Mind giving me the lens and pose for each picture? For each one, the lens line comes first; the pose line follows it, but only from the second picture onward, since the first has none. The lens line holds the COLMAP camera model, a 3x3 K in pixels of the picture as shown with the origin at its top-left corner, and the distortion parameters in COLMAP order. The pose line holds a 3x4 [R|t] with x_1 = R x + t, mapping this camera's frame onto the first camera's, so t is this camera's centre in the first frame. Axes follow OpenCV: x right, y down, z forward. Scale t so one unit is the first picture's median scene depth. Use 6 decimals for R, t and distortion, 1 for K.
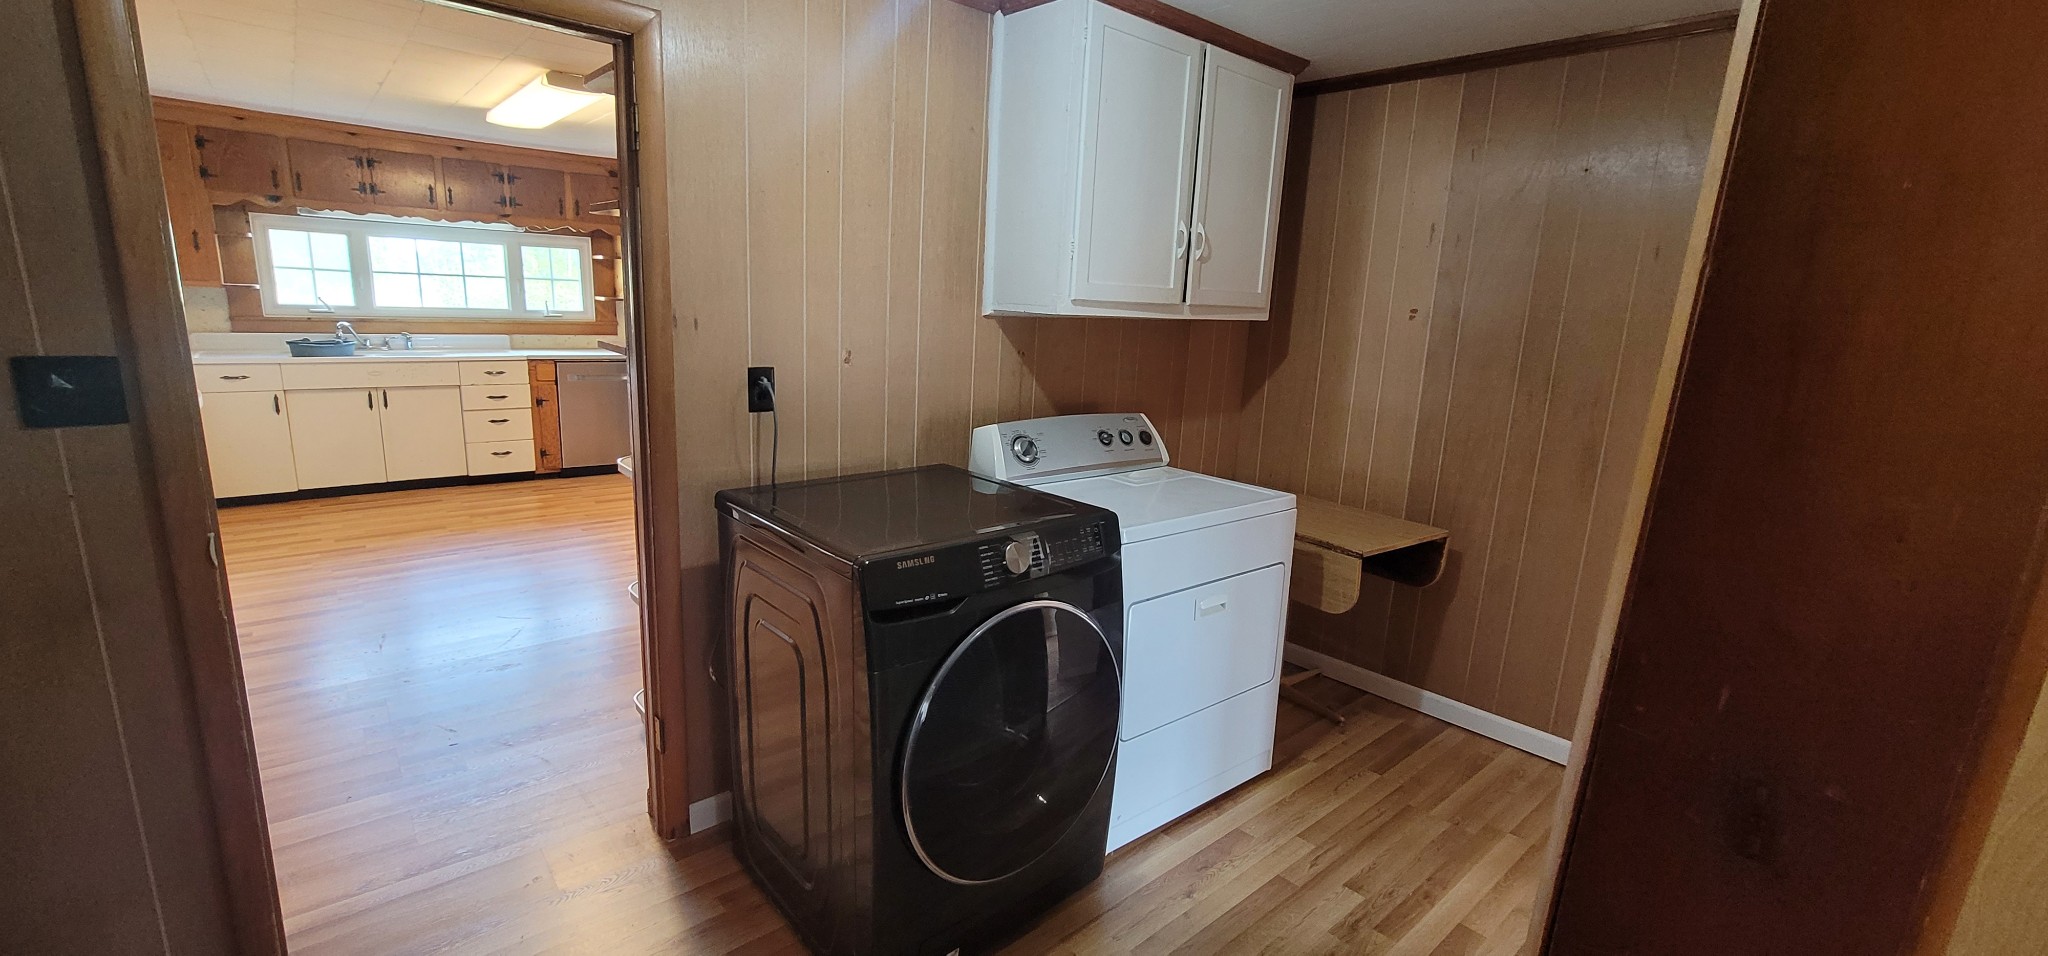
lens RADIAL K [[839.1, 0, 1024.5], [0, 839.1, 476.8], [0, 0, 1]] dist [-0.009228, 0.004780]
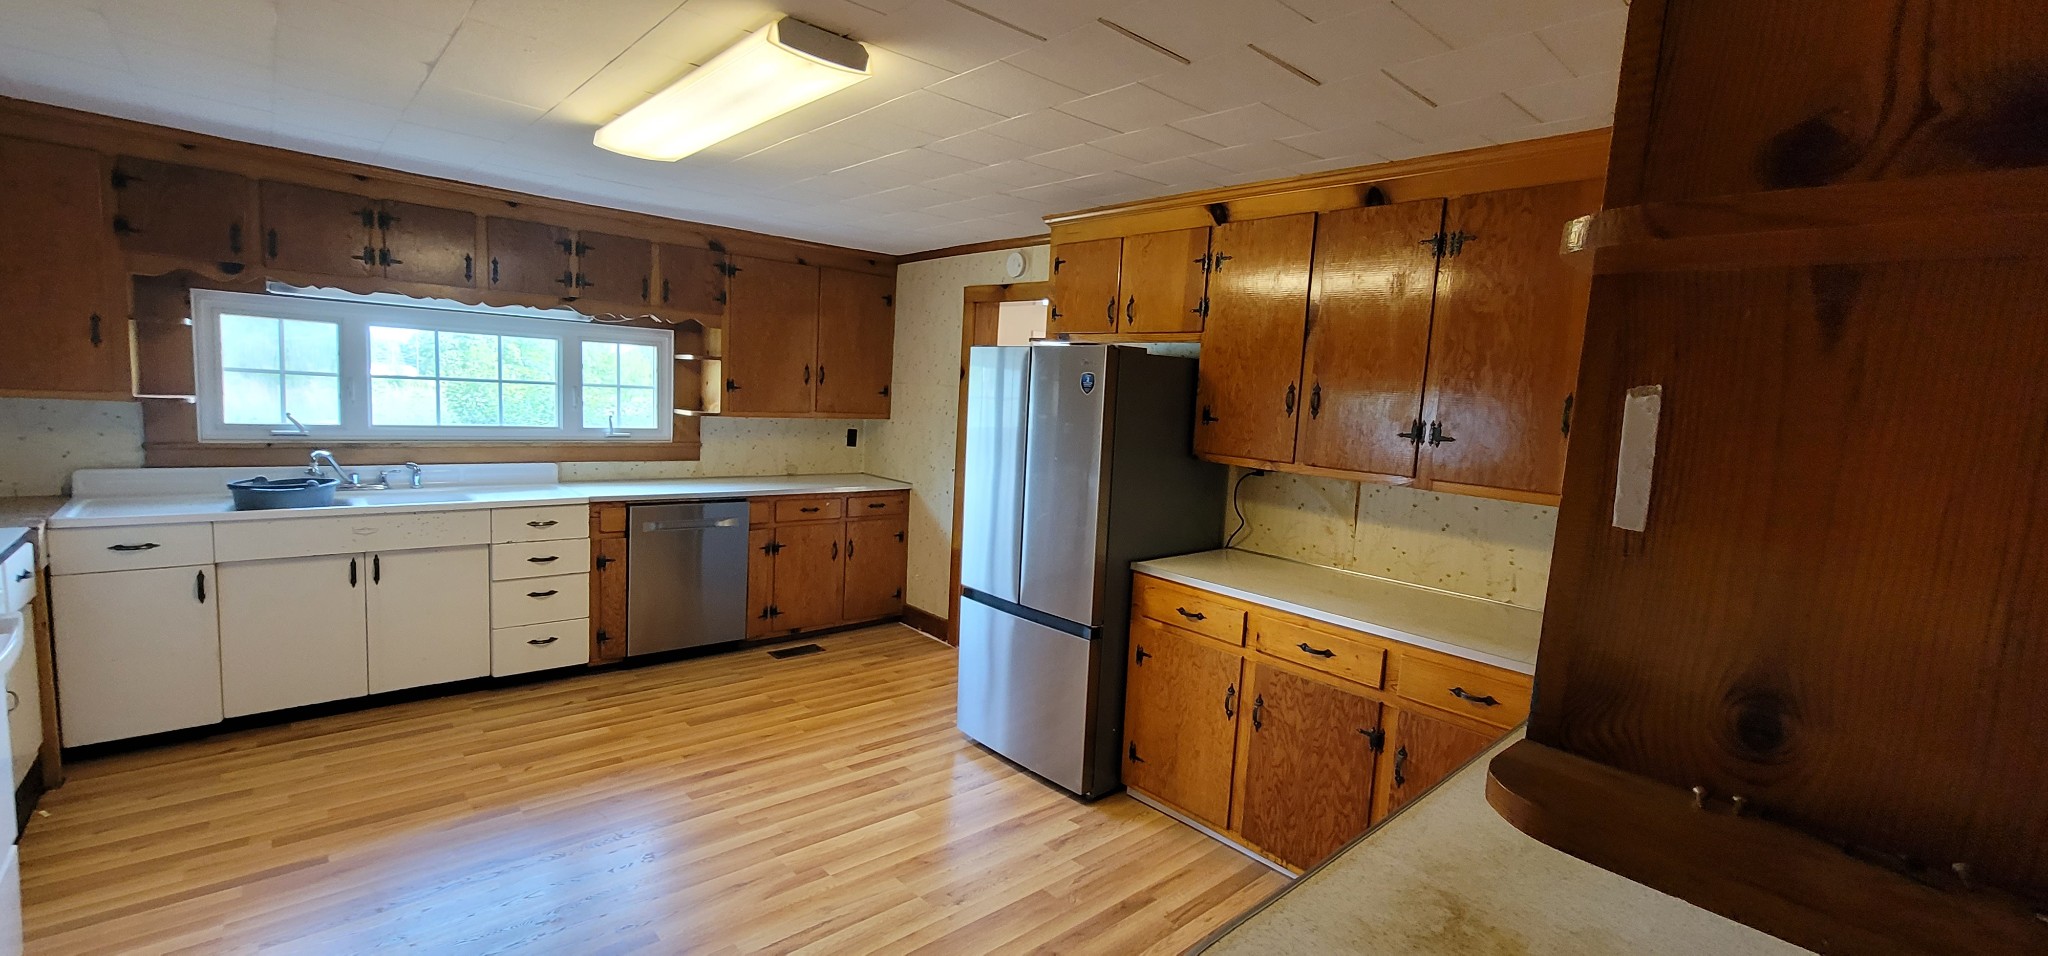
lens RADIAL K [[839.1, 0, 1025.2], [0, 839.1, 477.1], [0, 0, 1]] dist [-0.009228, 0.004780]
pose [[0.999559, 0.004607, 0.029323, -0.267291], [-0.001417, 0.994162, -0.107885, -0.091143], [-0.029649, 0.107796, 0.993731, 0.316165]]
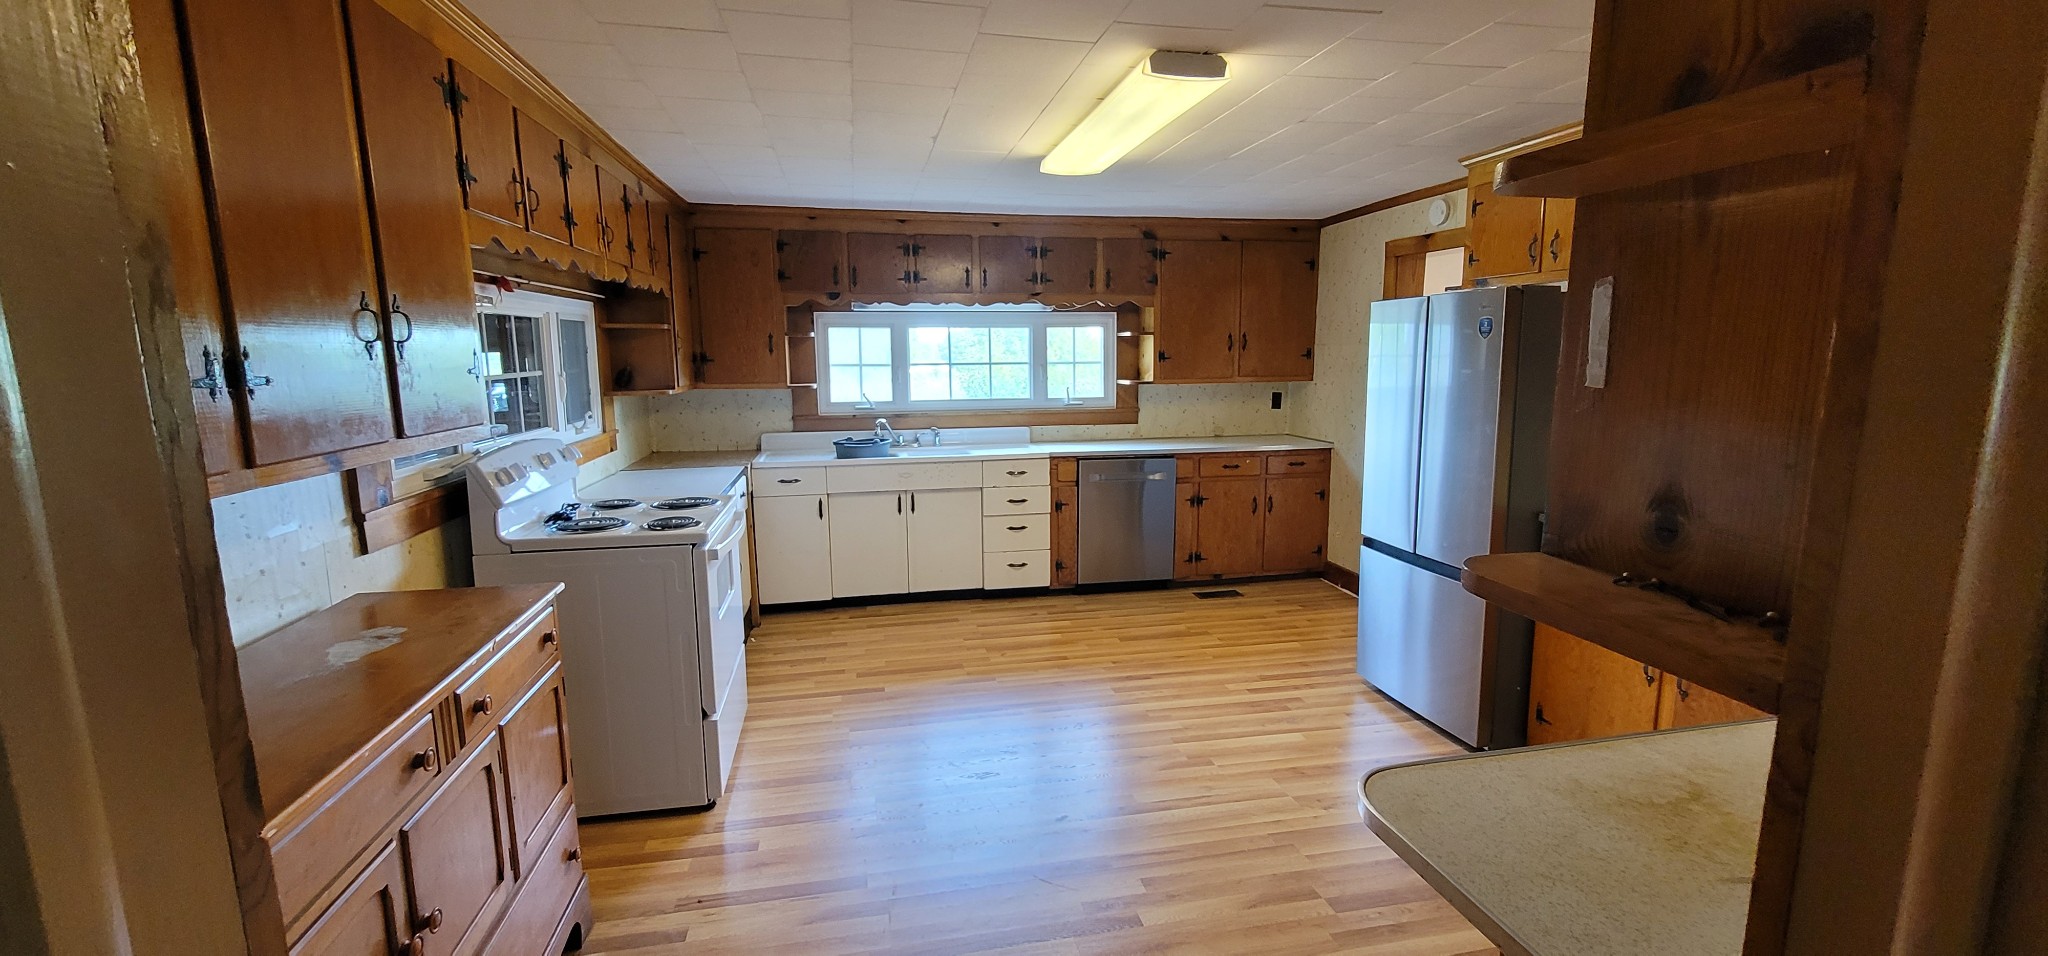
lens RADIAL K [[839.1, 0, 1019.8], [0, 839.1, 475.7], [0, 0, 1]] dist [-0.009228, 0.004780]
pose [[0.869334, 0.015848, -0.493970, -0.205367], [-0.054213, 0.996512, -0.063437, -0.068122], [0.491242, 0.081927, 0.867162, 0.253582]]
